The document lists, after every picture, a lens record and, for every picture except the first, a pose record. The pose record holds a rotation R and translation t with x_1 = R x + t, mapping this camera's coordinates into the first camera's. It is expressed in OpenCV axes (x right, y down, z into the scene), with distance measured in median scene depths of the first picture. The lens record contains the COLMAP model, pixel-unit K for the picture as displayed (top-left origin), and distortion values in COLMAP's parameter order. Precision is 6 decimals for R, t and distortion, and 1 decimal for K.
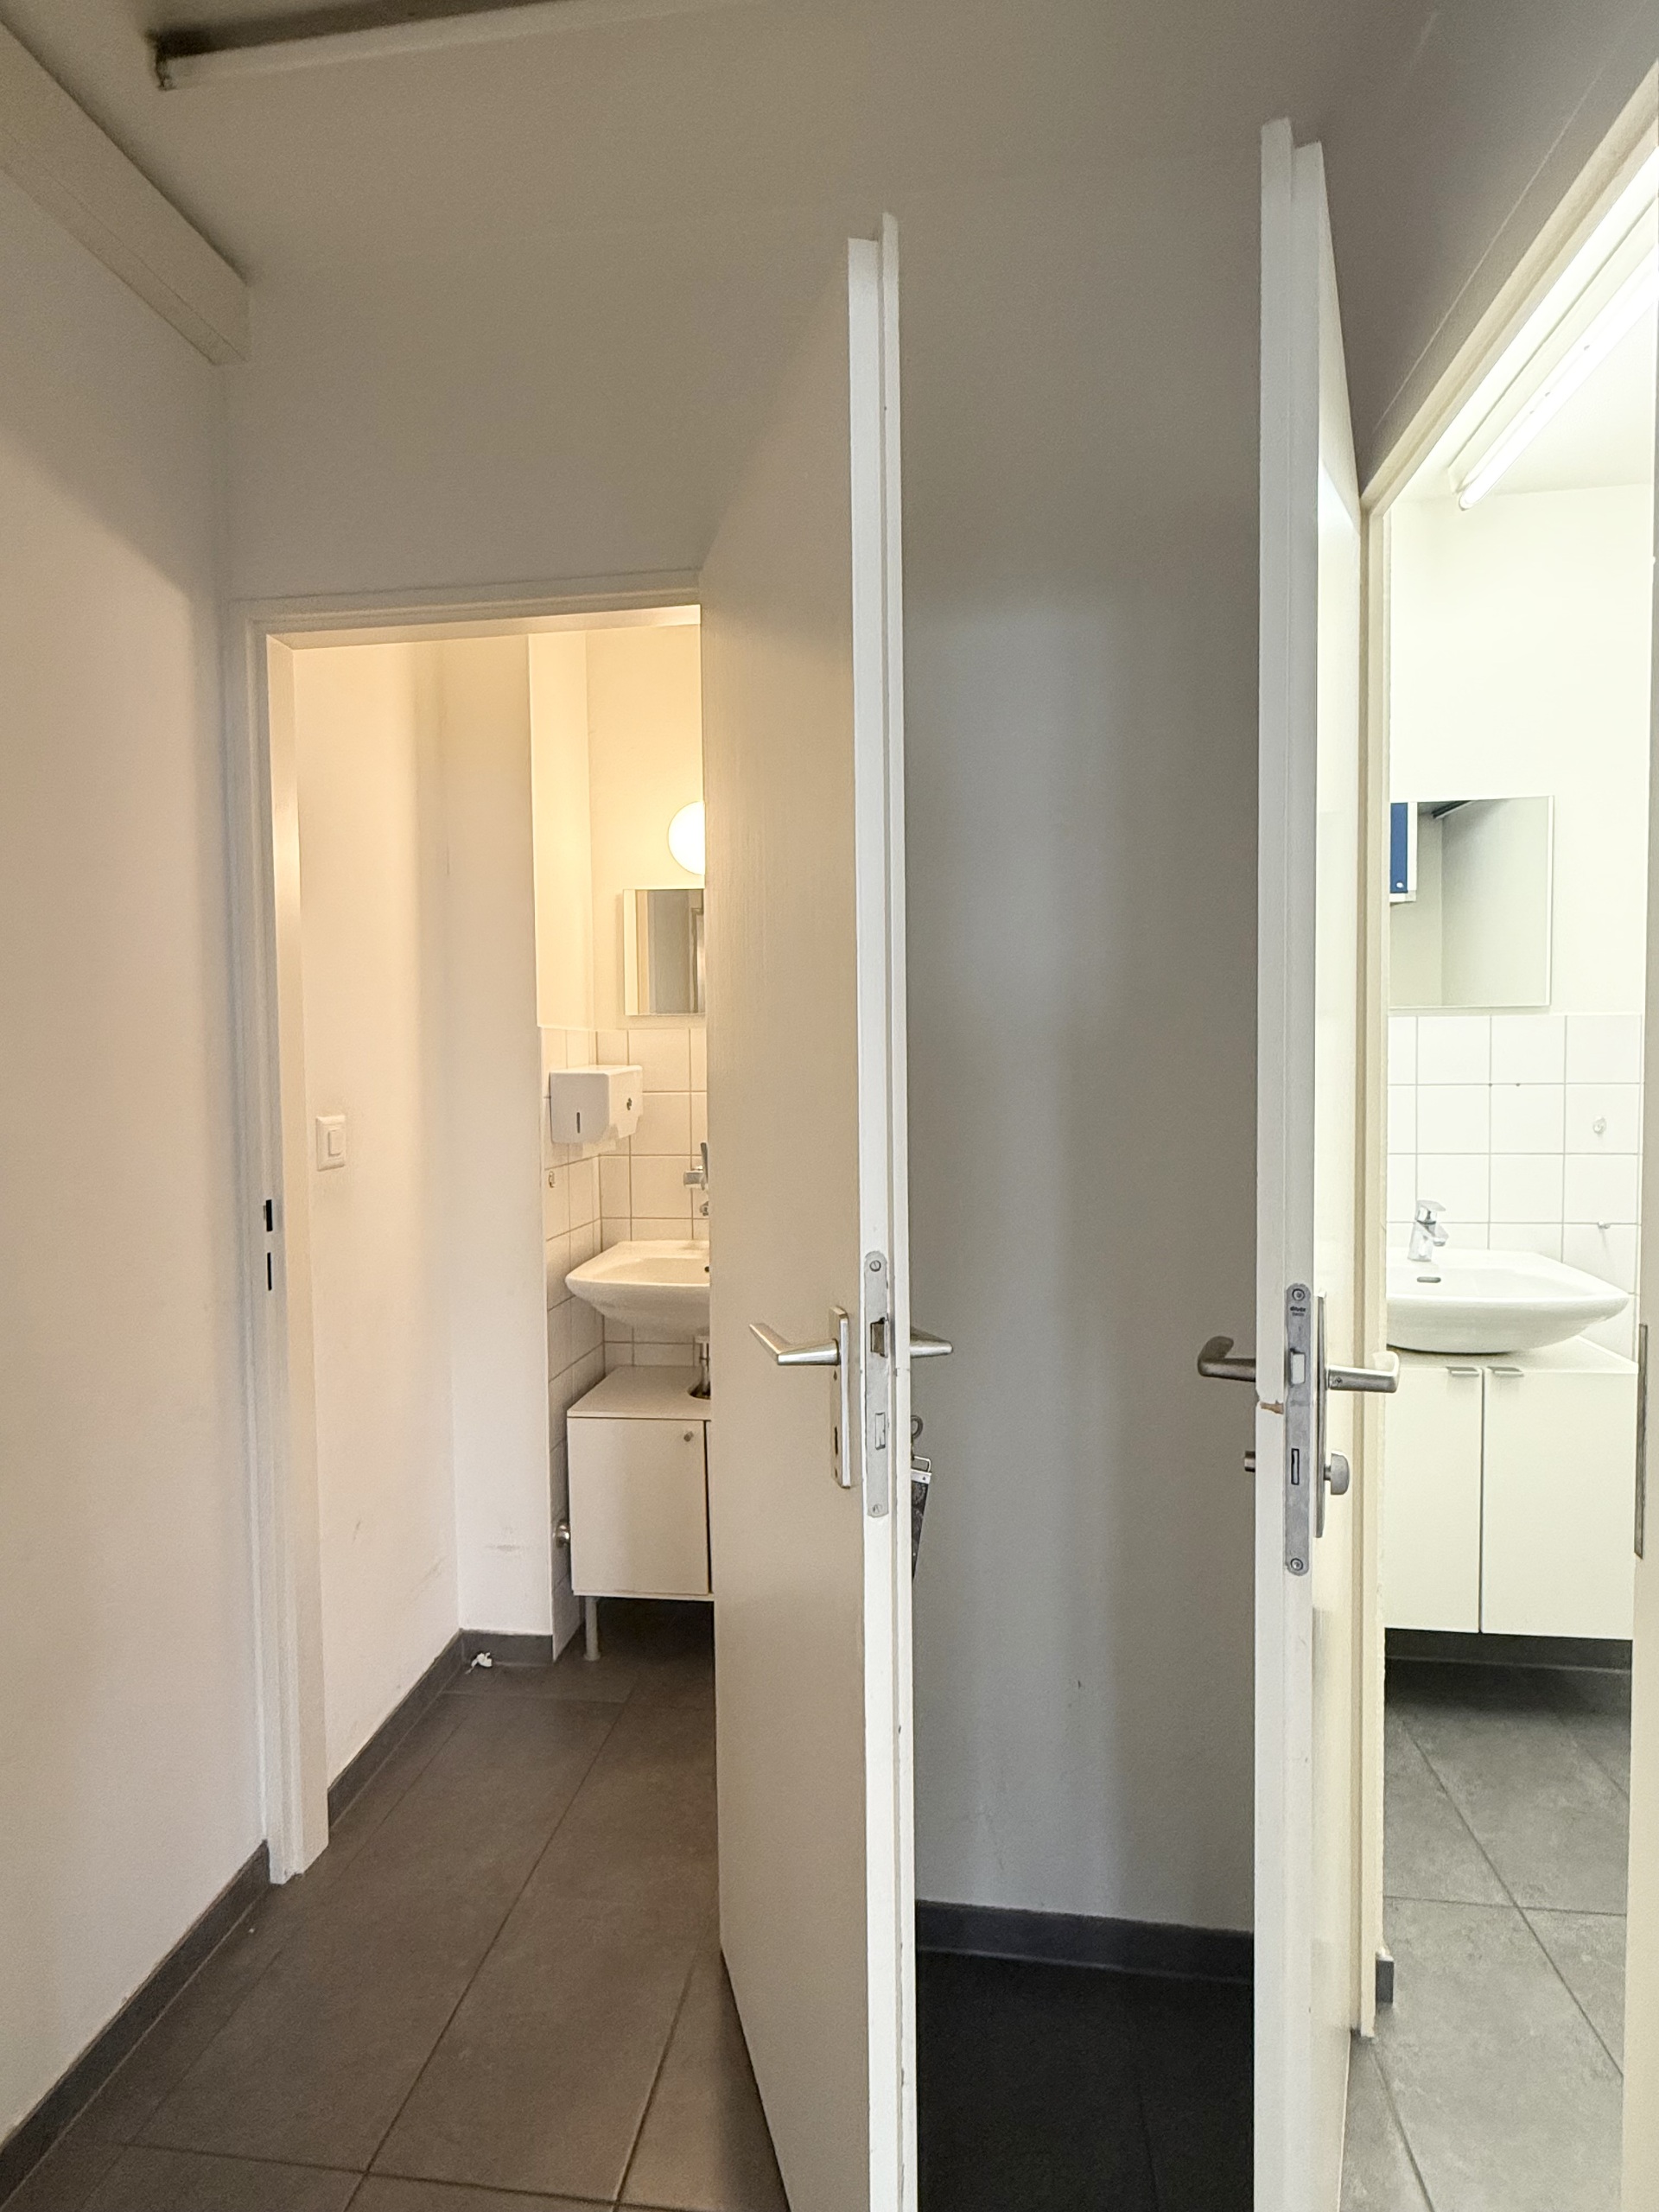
lens RADIAL K [[1144.9, 0, 827.8], [0, 1144.9, 1092.4], [0, 0, 1]] dist [-0.016845, -0.000048]
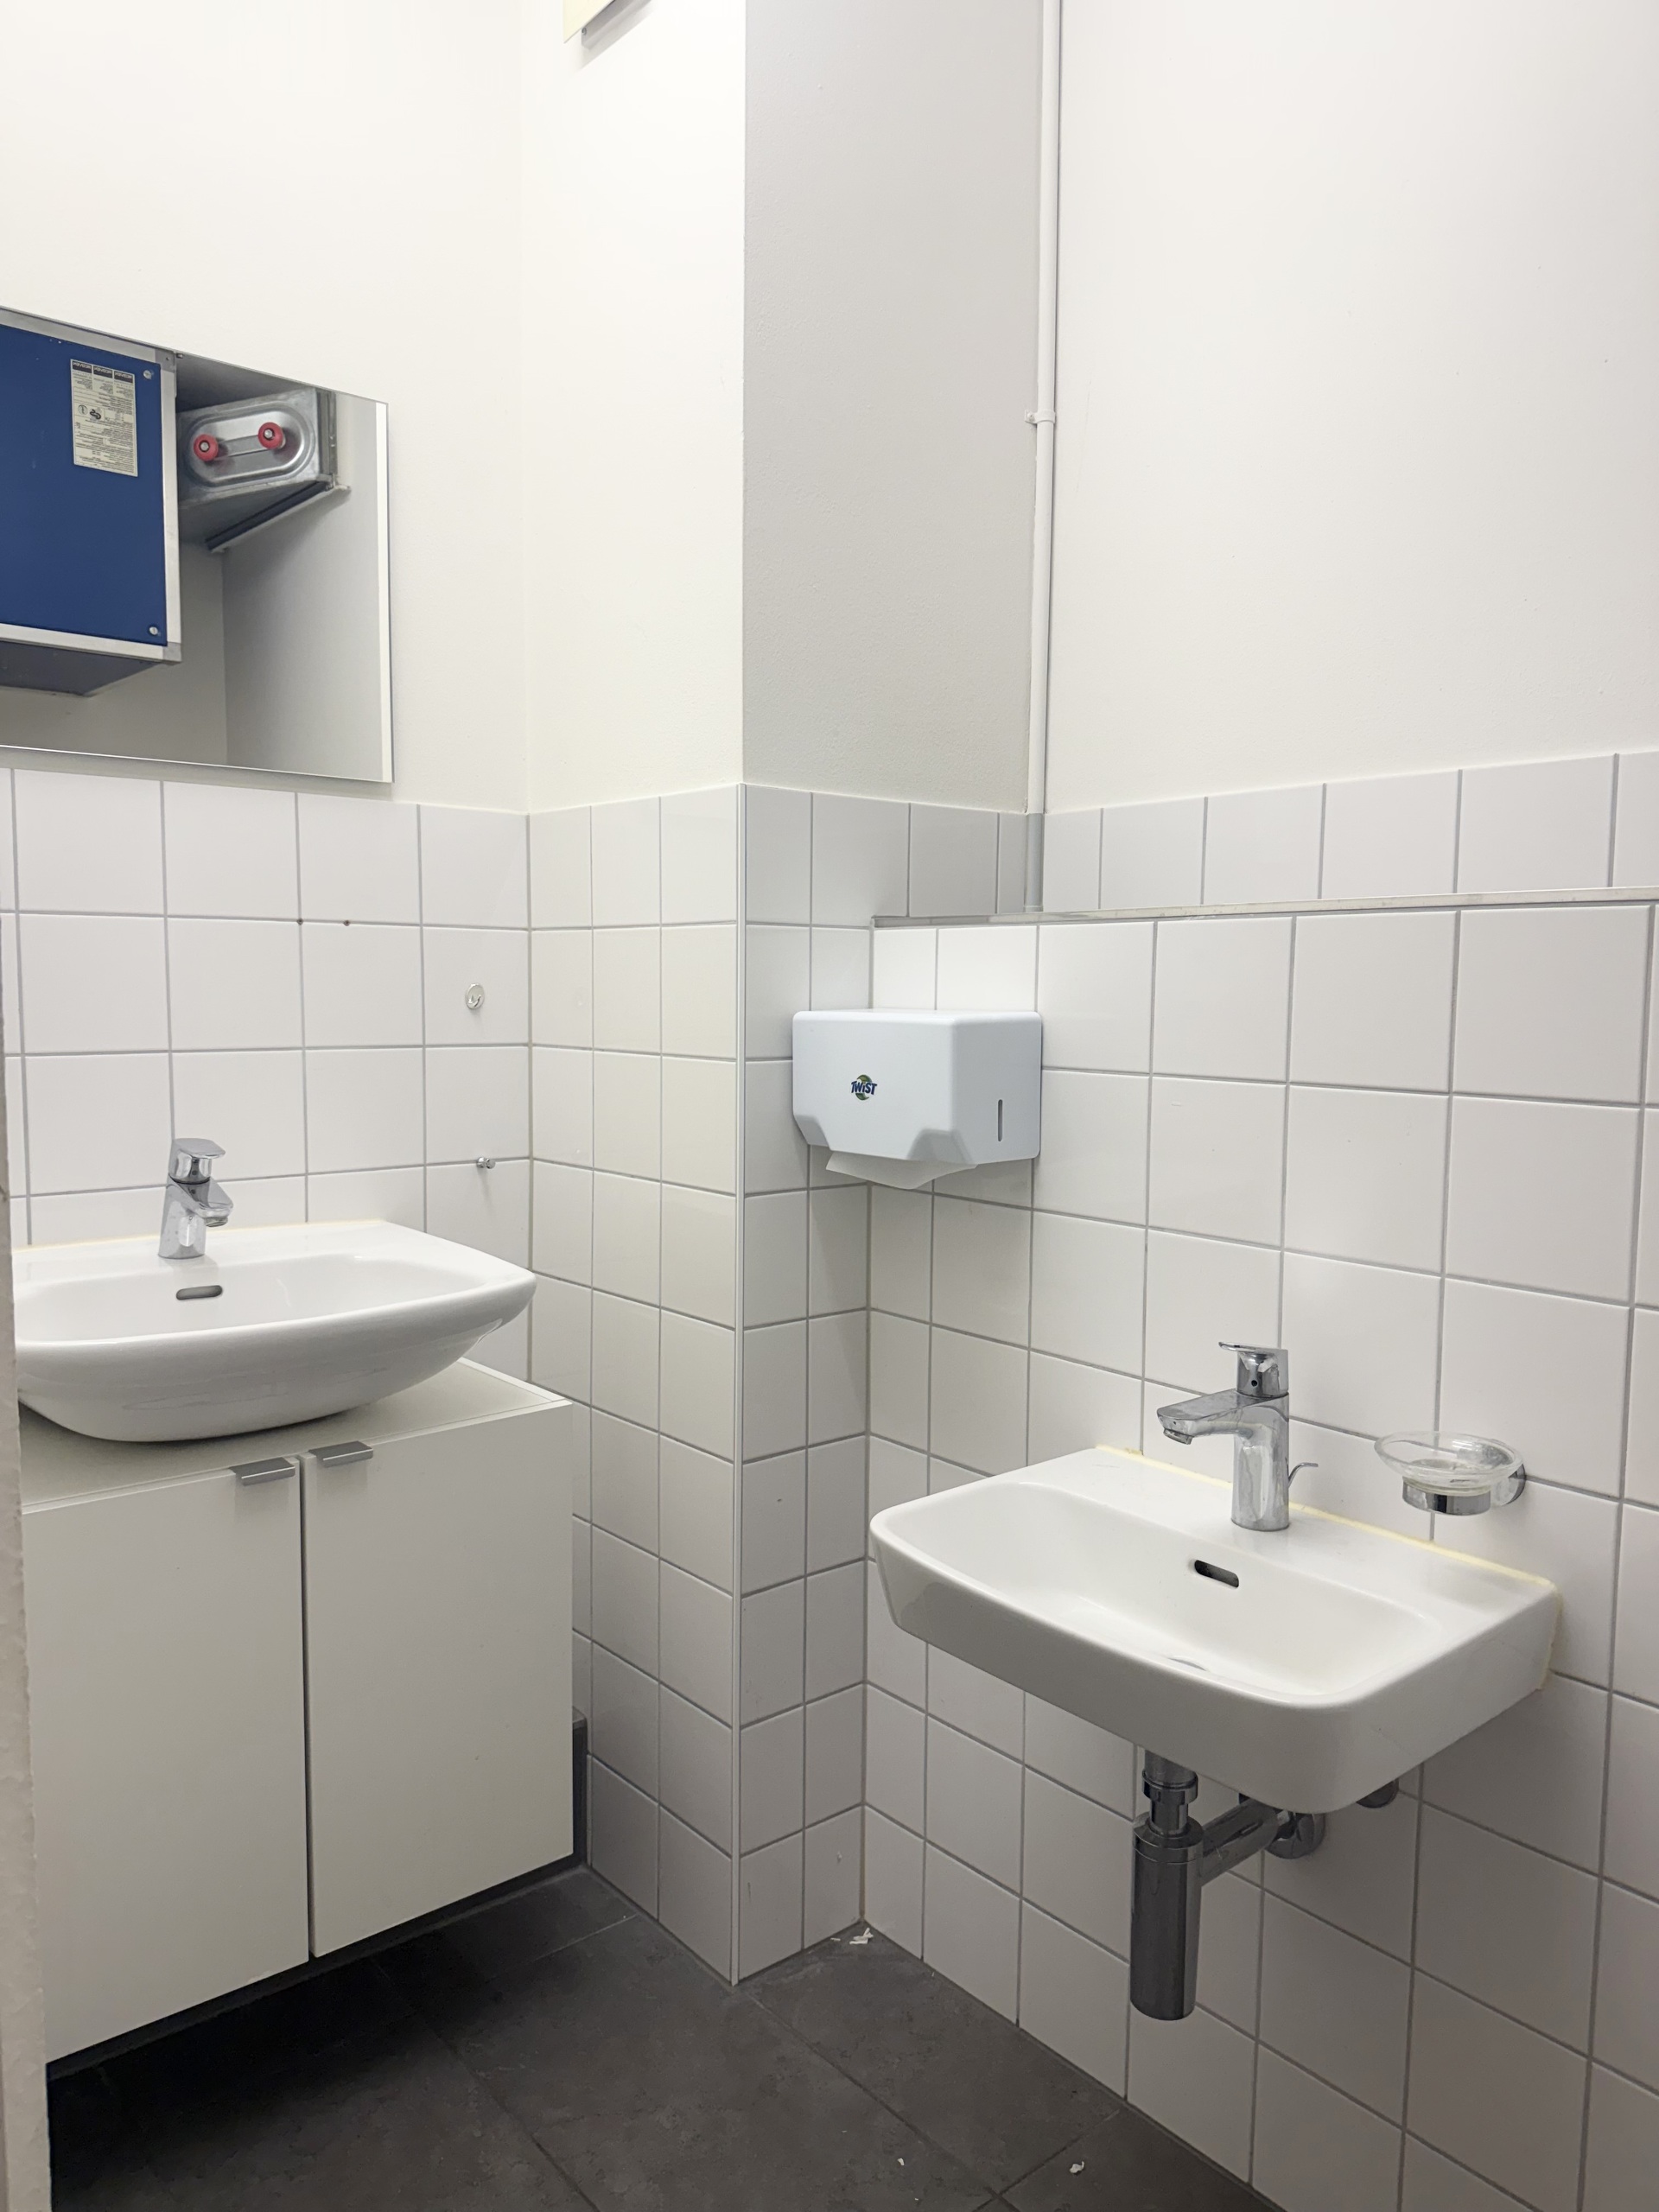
lens RADIAL K [[1572.0, 0, 829.8], [0, 1572.0, 1106.6], [0, 0, 1]] dist [0.071364, -0.030378]
pose [[0.667977, -0.045868, 0.742767, 0.192351], [0.016099, 0.998756, 0.047199, 0.052466], [-0.744008, -0.019570, 0.667884, 0.317775]]
